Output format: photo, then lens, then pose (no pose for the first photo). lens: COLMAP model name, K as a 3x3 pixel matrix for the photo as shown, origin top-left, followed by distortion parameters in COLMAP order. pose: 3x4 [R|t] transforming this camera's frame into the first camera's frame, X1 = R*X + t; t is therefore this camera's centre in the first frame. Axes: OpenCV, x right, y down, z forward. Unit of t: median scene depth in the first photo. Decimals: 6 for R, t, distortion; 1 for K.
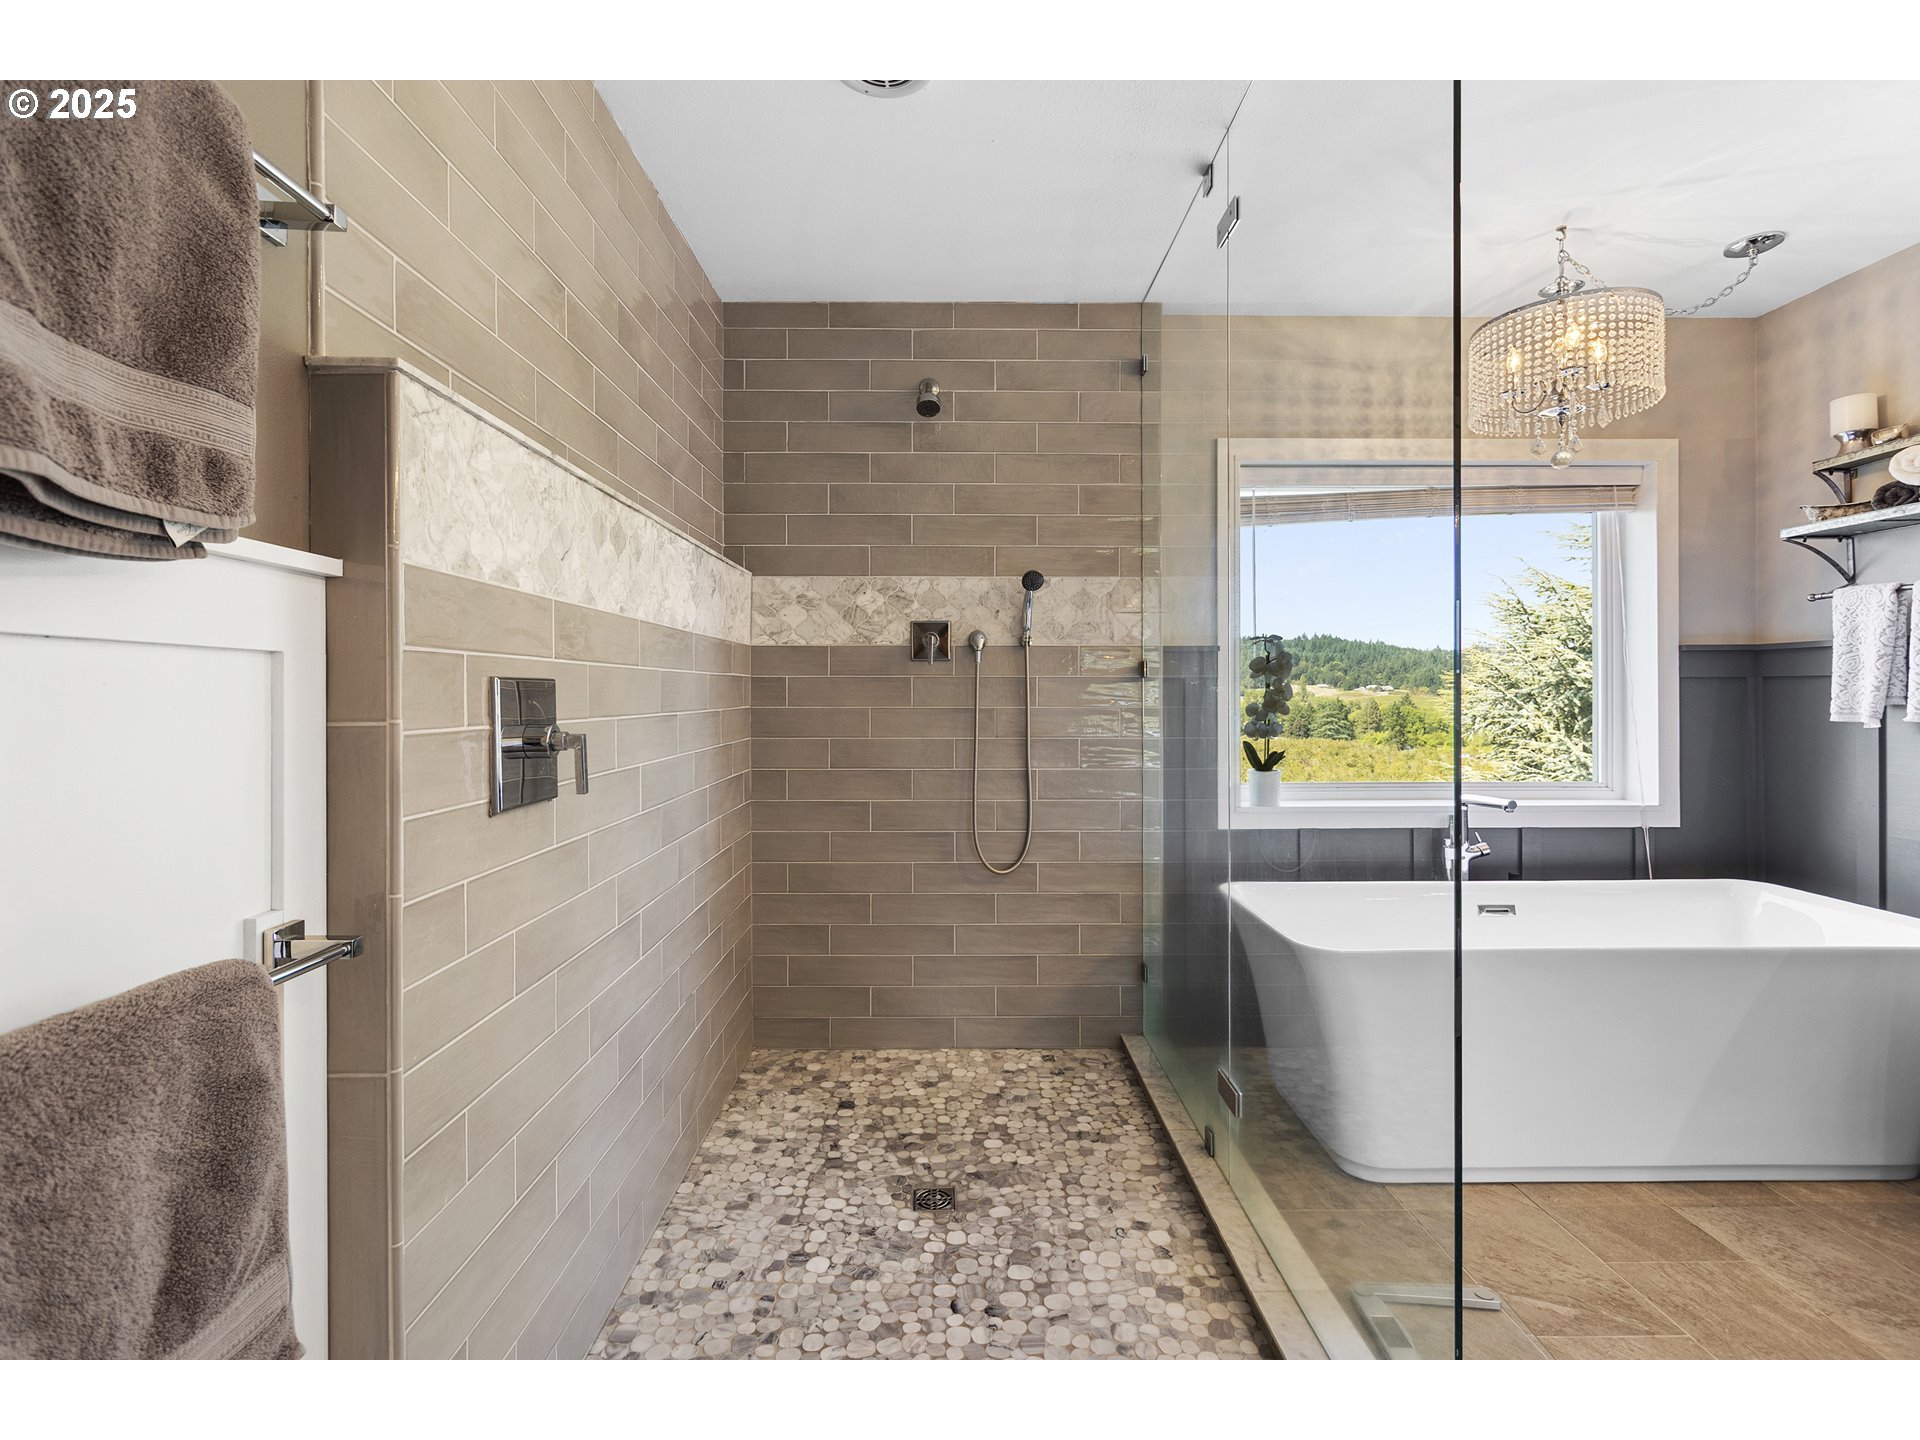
lens RADIAL K [[887.6, 0, 965.7], [0, 887.6, 696.4], [0, 0, 1]] dist [0.002440, 0.000047]
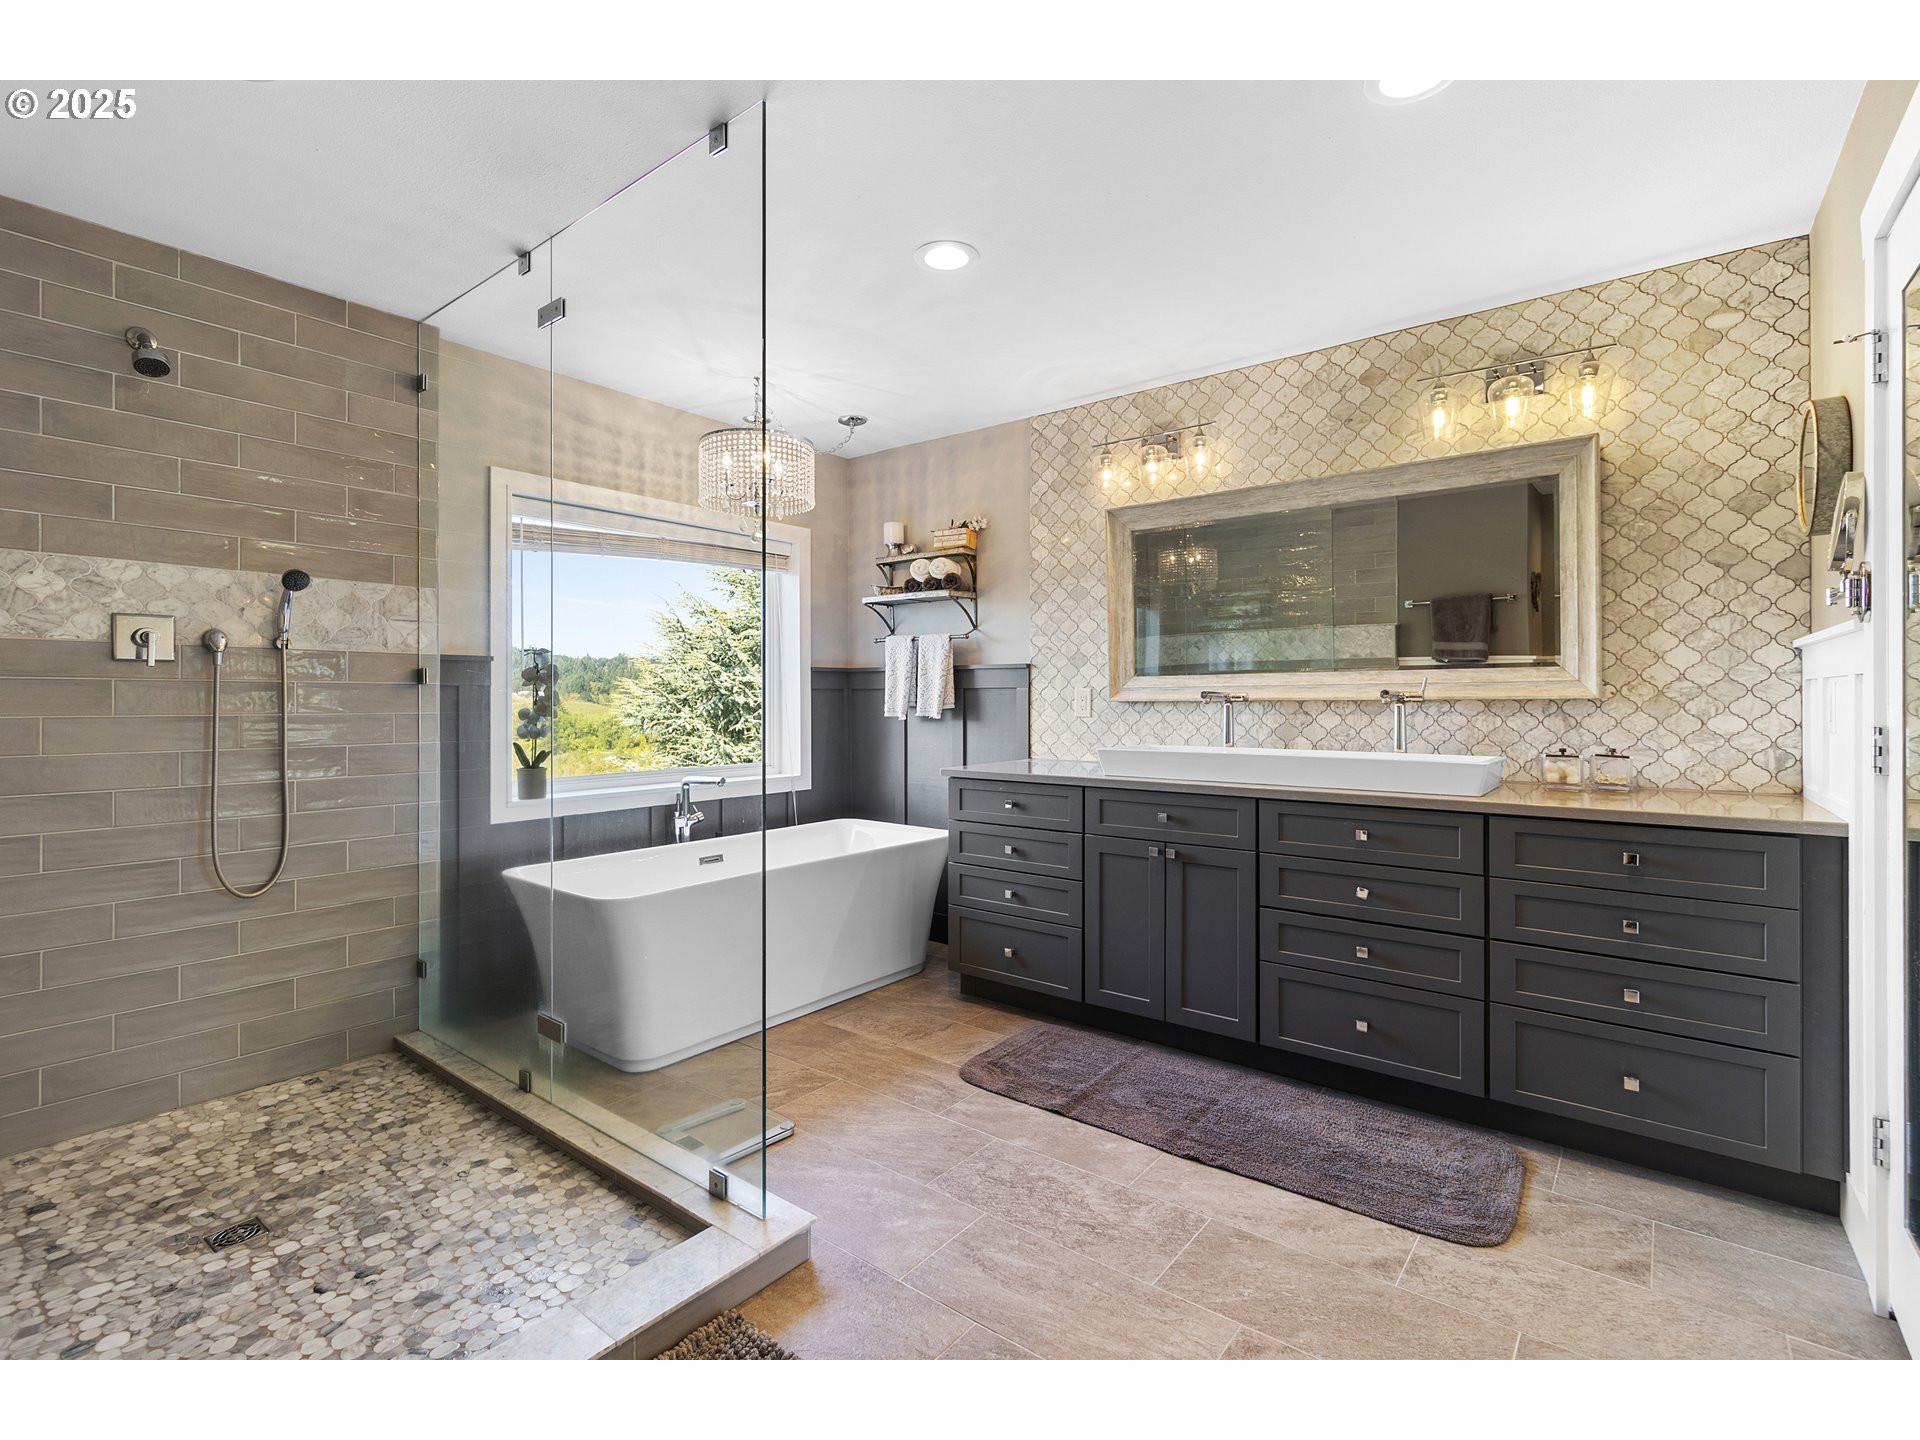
lens RADIAL K [[887.6, 0, 961.4], [0, 887.6, 706.5], [0, 0, 1]] dist [0.002440, 0.000047]
pose [[0.630629, -0.005847, 0.776063, -0.207228], [0.000921, 0.999977, 0.006785, -0.001814], [-0.776084, -0.003564, 0.630619, -0.143892]]
